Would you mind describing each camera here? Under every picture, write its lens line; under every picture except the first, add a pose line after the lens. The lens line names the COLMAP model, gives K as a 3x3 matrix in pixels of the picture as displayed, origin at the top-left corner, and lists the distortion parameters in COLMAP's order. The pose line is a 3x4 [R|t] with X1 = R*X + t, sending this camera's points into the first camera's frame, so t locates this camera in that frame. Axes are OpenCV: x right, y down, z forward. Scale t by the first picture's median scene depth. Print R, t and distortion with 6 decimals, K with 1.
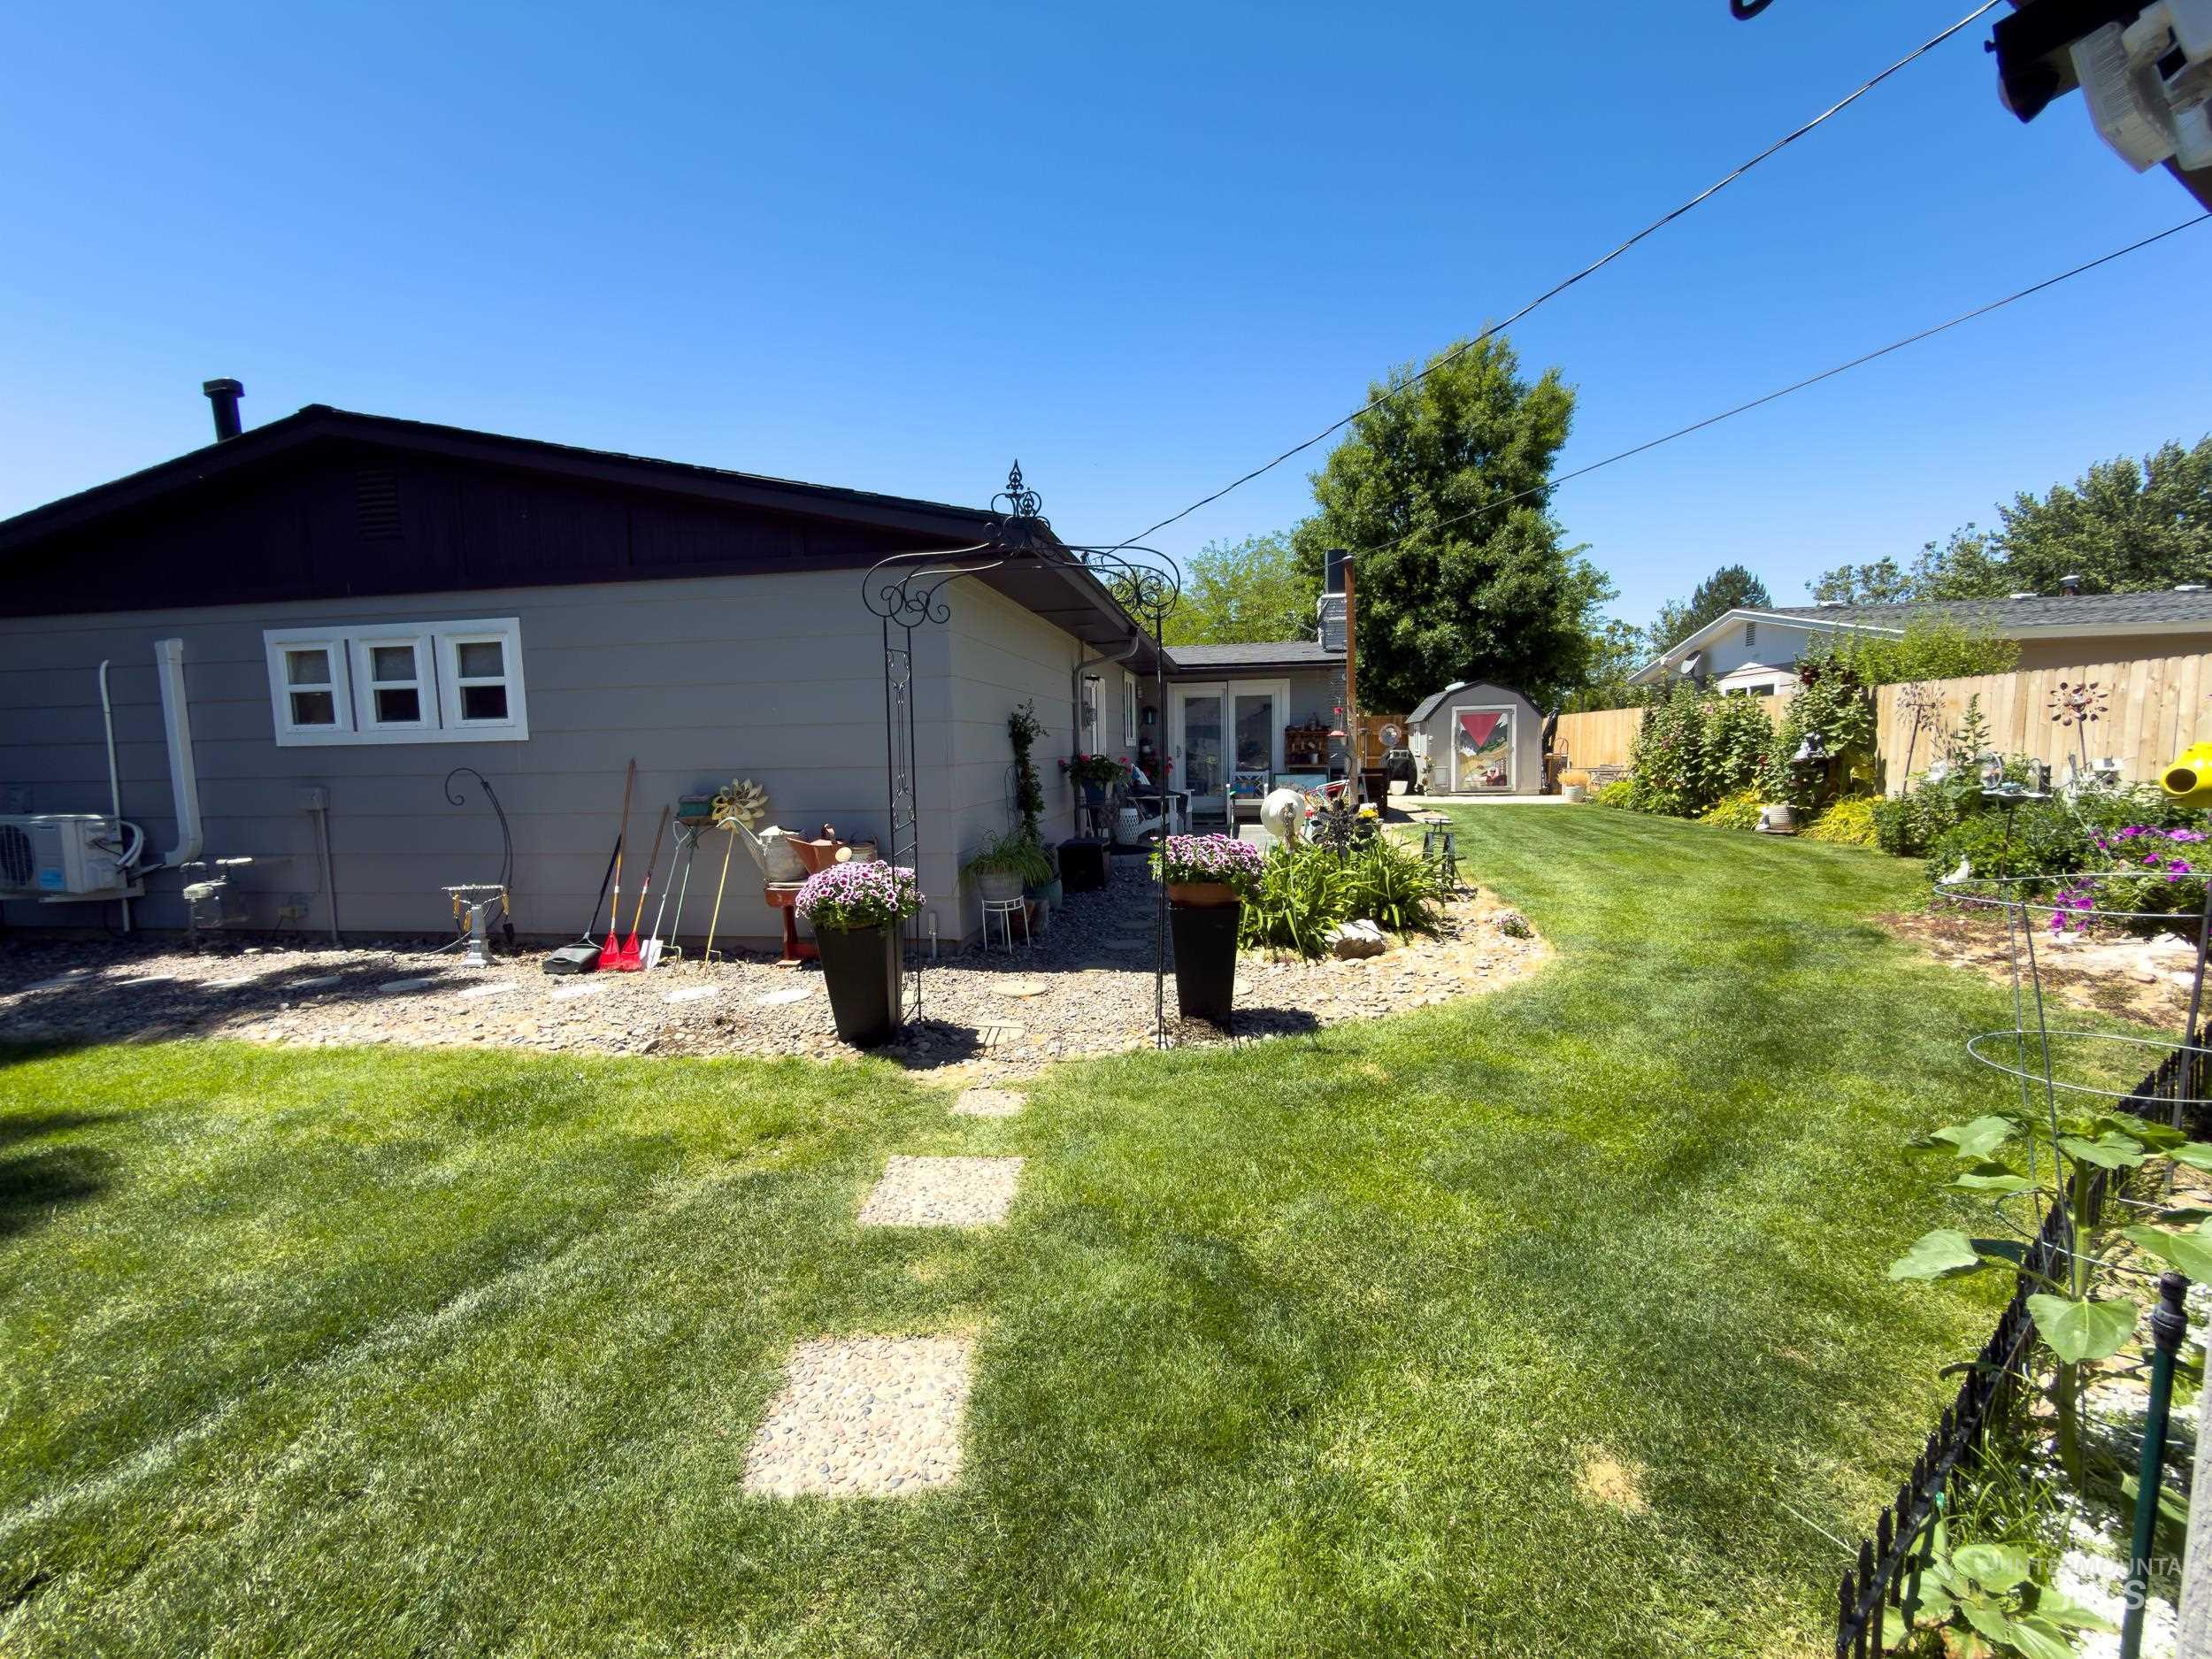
lens RADIAL K [[881.4, 0, 1104.2], [0, 881.4, 831.3], [0, 0, 1]] dist [-0.001534, 0.000308]
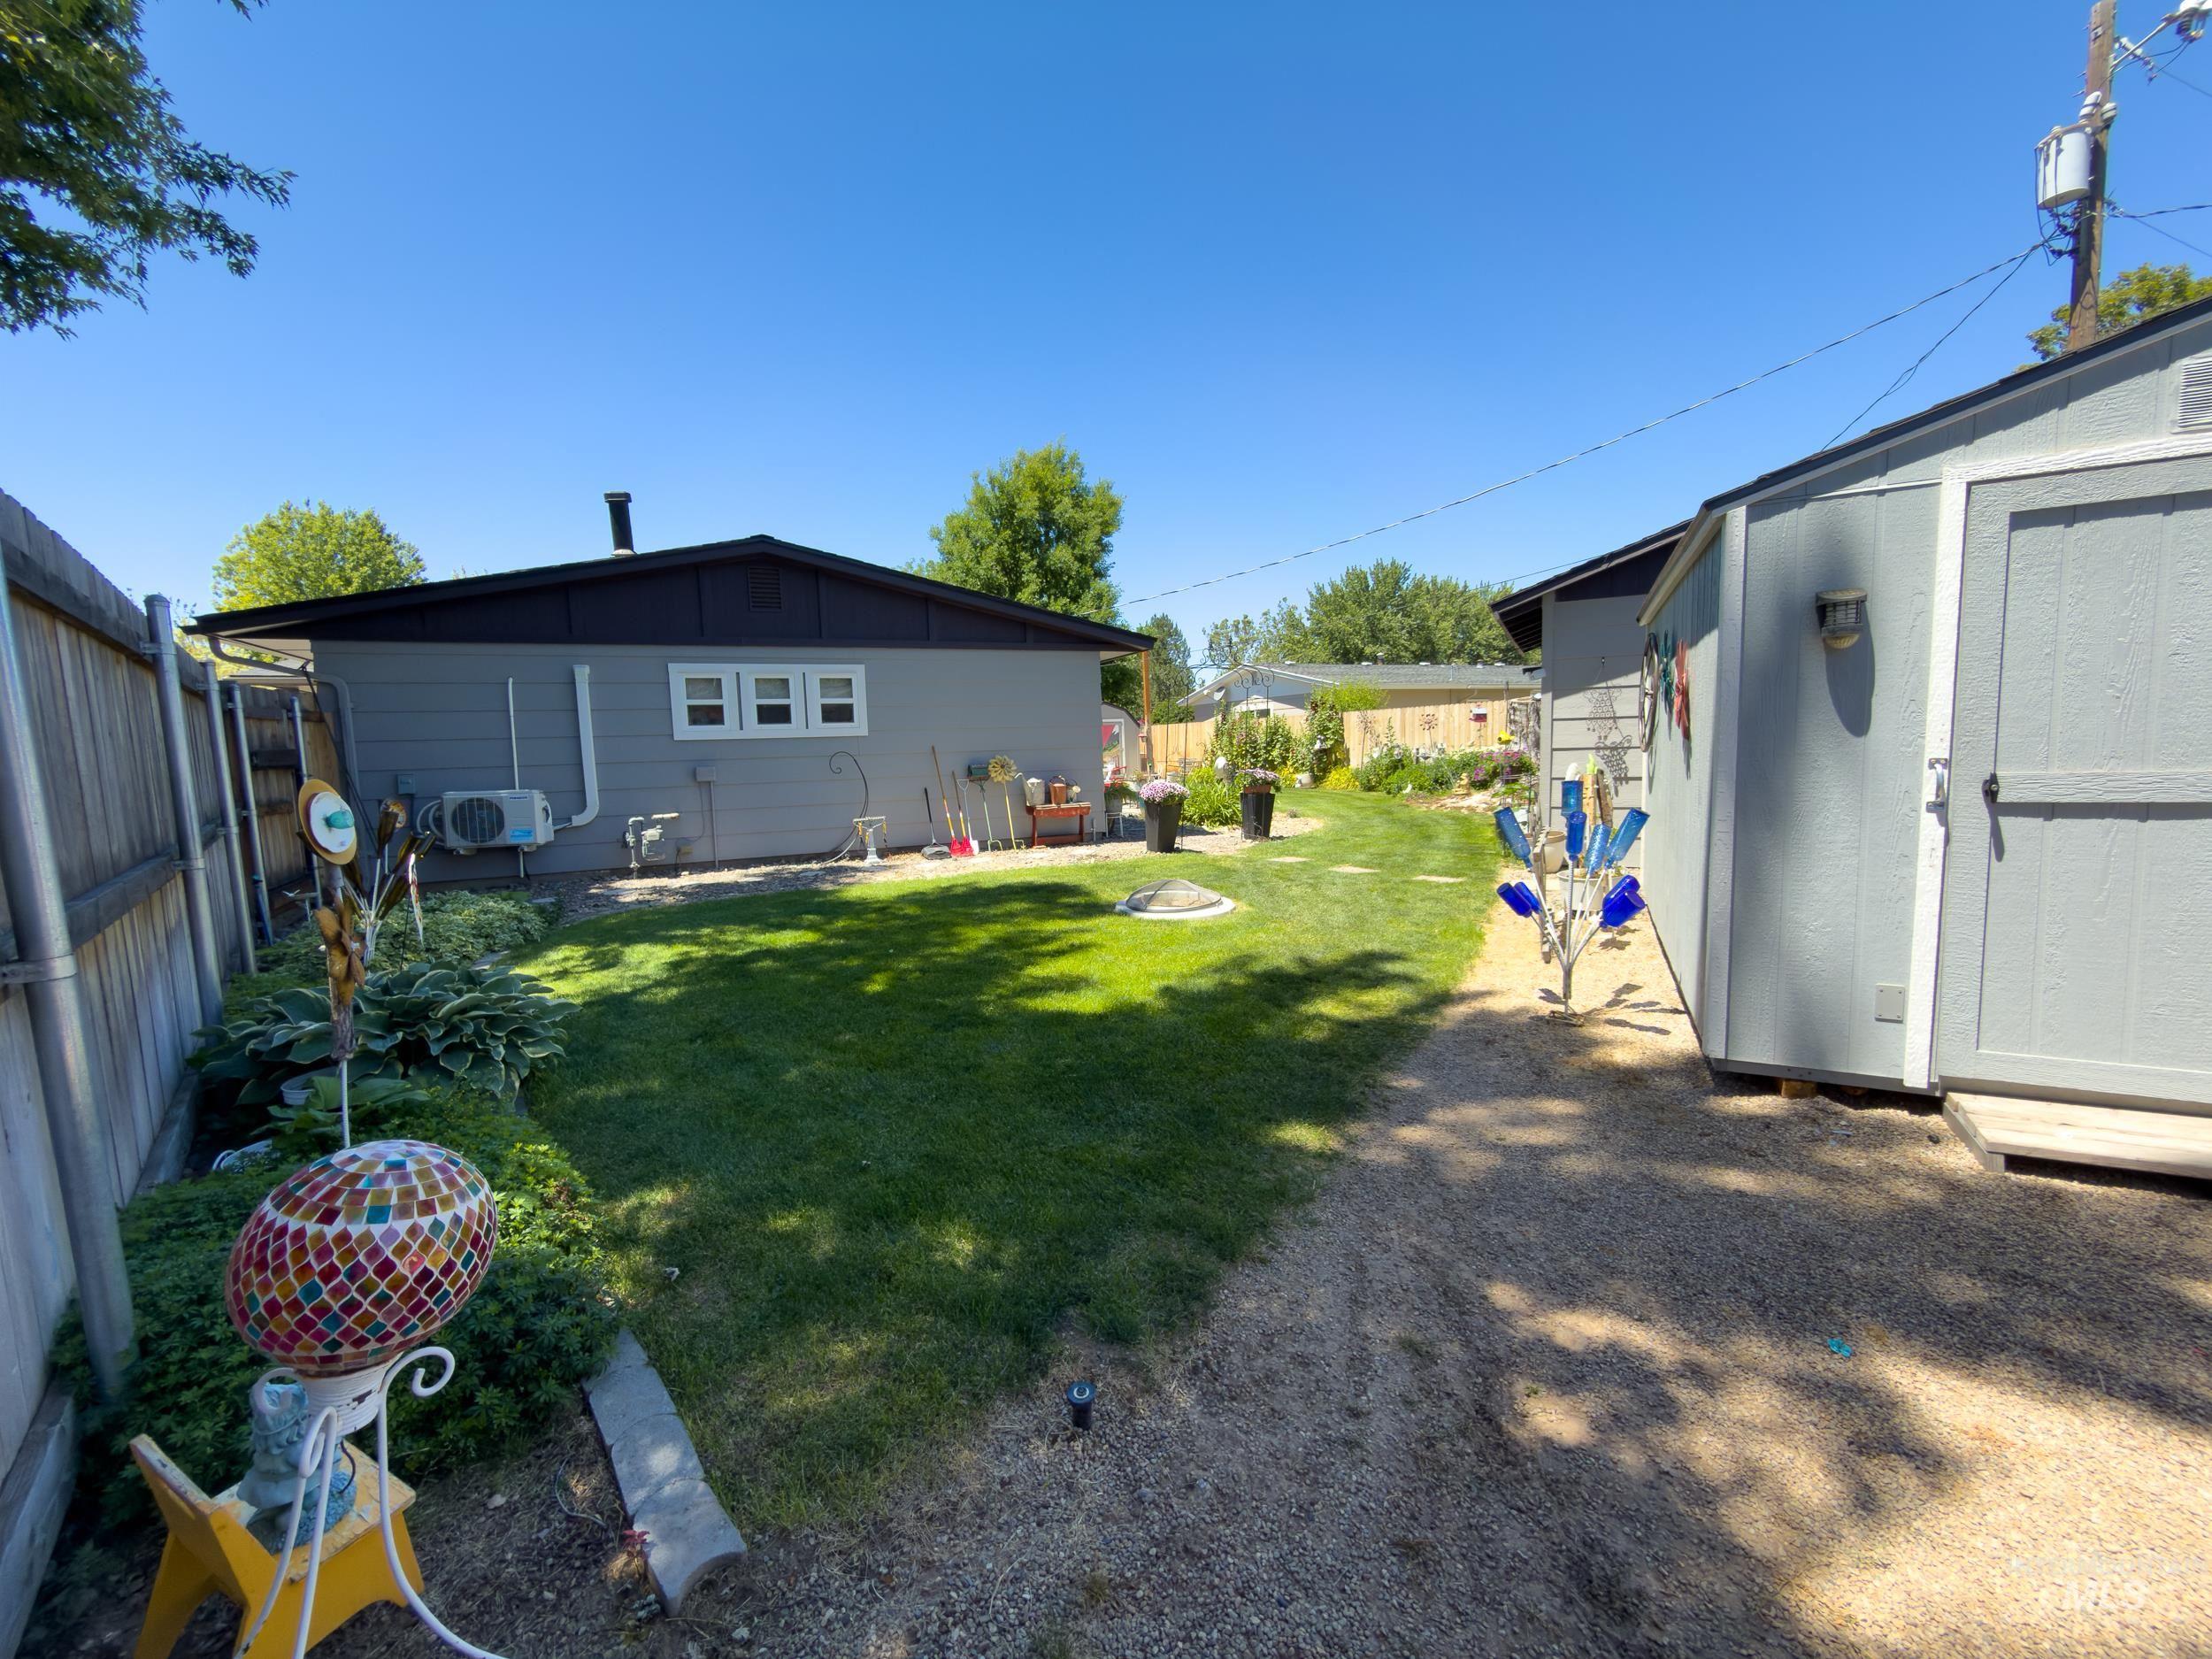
lens RADIAL K [[881.4, 0, 1104.2], [0, 881.4, 831.3], [0, 0, 1]] dist [-0.001534, 0.000308]
pose [[0.837740, -0.058333, 0.542945, -1.433843], [0.065219, 0.997849, 0.006577, 0.120693], [-0.542161, 0.029901, 0.839742, -0.816973]]
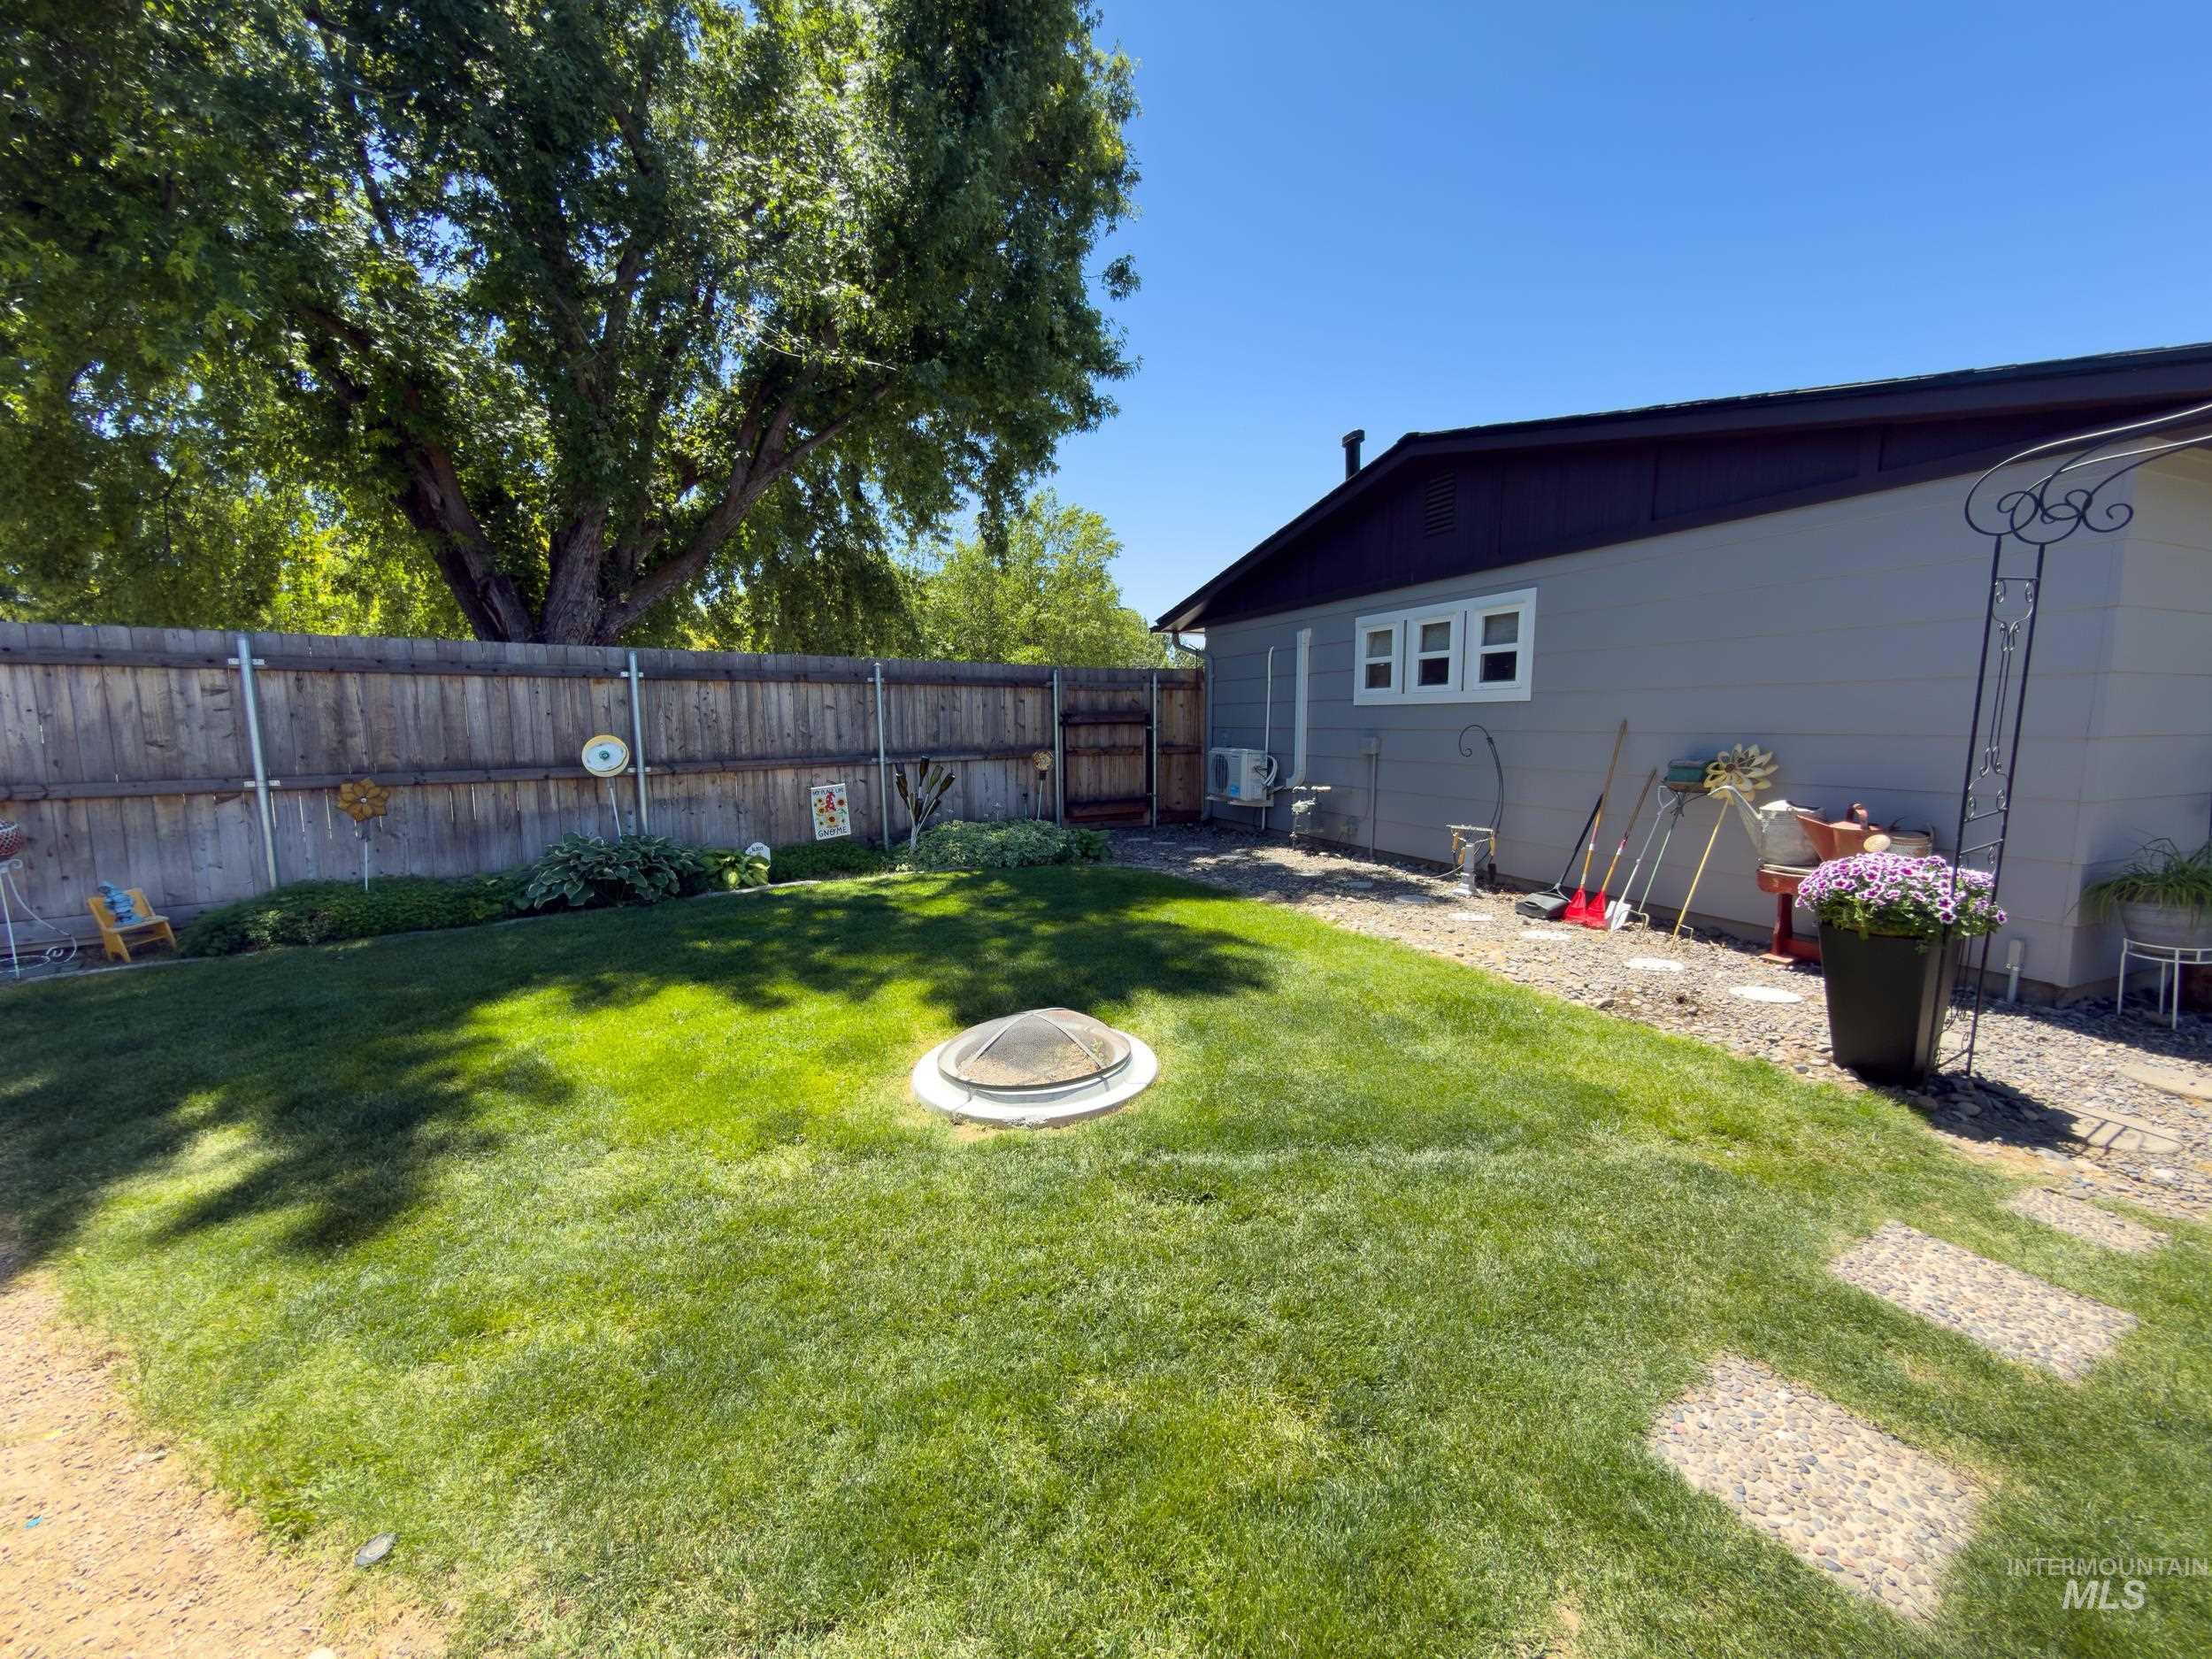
lens RADIAL K [[881.4, 0, 1104.2], [0, 881.4, 831.3], [0, 0, 1]] dist [-0.001534, 0.000308]
pose [[0.526412, 0.124711, -0.841034, 0.009784], [-0.087273, 0.991885, 0.092454, 0.003160], [0.845739, 0.024731, 0.533024, -0.032741]]
